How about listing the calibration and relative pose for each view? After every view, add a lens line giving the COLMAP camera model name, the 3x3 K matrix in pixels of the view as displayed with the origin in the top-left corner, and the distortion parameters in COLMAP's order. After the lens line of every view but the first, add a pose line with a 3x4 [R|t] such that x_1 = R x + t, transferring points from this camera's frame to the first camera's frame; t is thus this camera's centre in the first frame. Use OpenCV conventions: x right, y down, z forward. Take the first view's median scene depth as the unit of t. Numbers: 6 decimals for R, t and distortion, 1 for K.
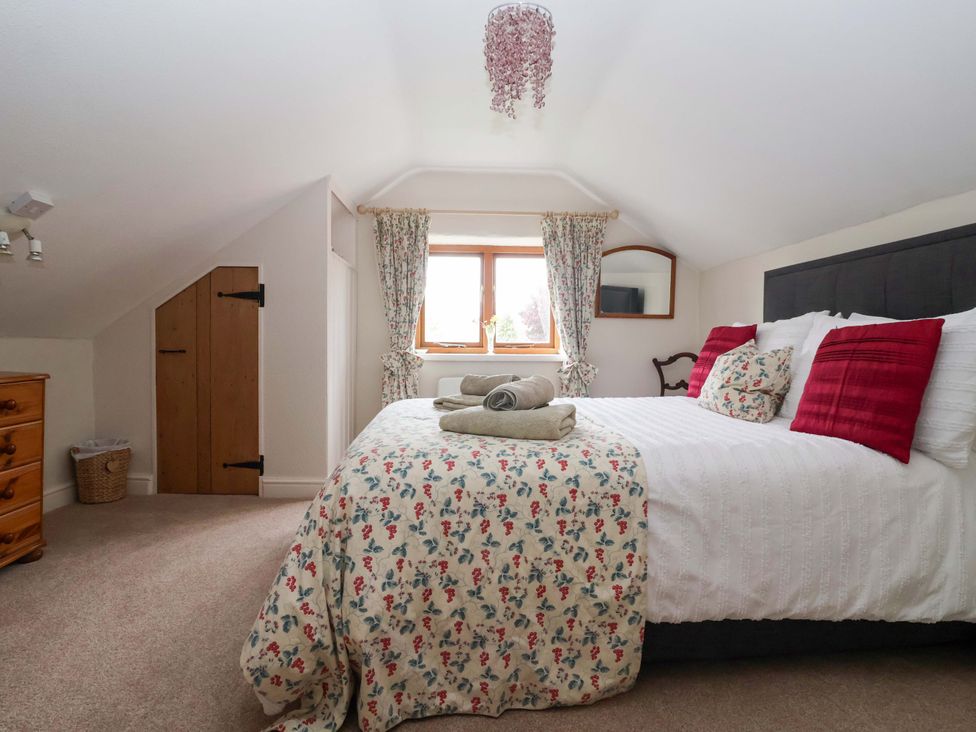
lens RADIAL K [[510.5, 0, 483.0], [0, 510.5, 364.7], [0, 0, 1]] dist [-0.002587, -0.000654]
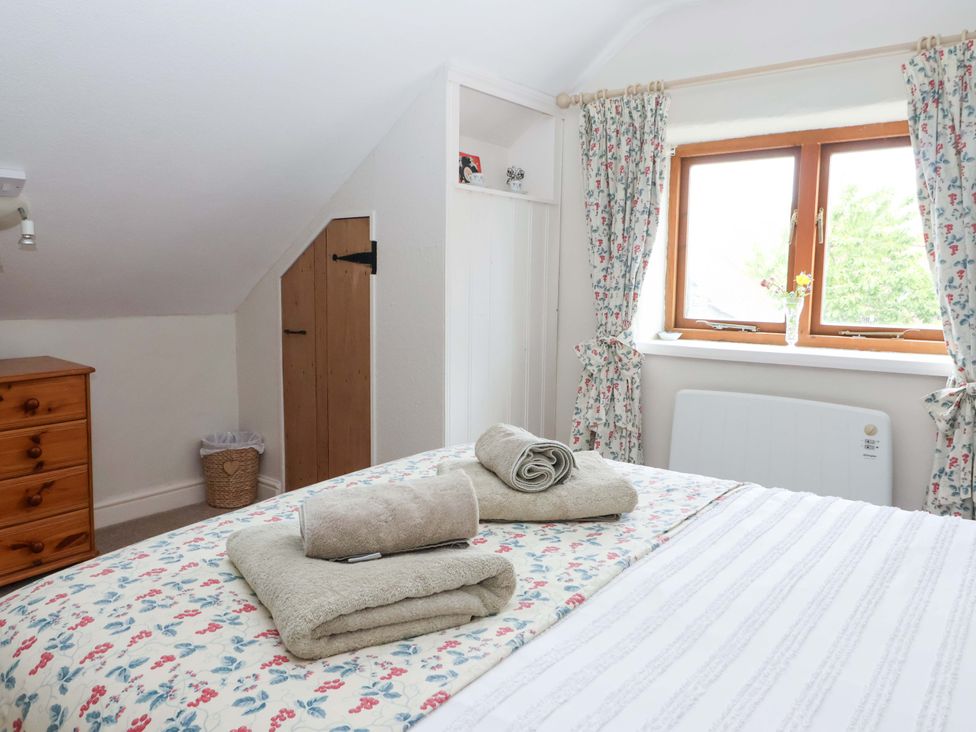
lens RADIAL K [[719.7, 0, 488.0], [0, 719.7, 366.0], [0, 0, 1]] dist [0.002053, -0.001935]
pose [[0.769420, 0.076952, -0.634091, 0.262930], [-0.027253, 0.995768, 0.087774, -0.064679], [0.638161, -0.050254, 0.768261, 0.277009]]
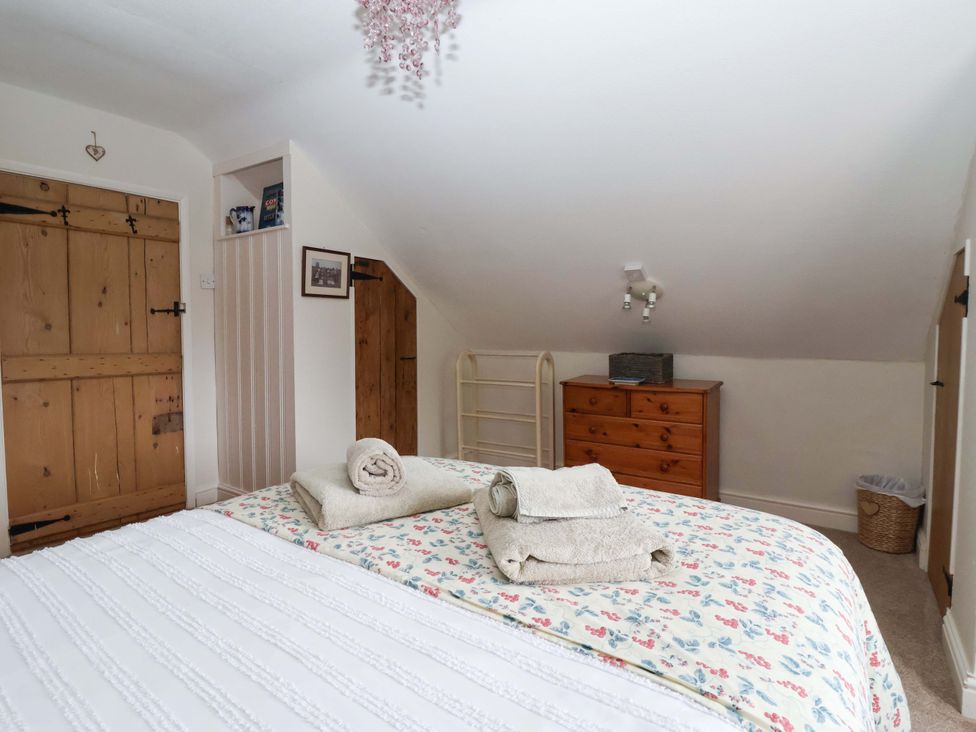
lens RADIAL K [[510.5, 0, 483.0], [0, 510.5, 364.7], [0, 0, 1]] dist [-0.002587, -0.000654]
pose [[-0.624912, 0.042045, -0.779562, 0.273190], [-0.030178, 0.996501, 0.077937, -0.072787], [0.780111, 0.072230, -0.621457, 0.770478]]
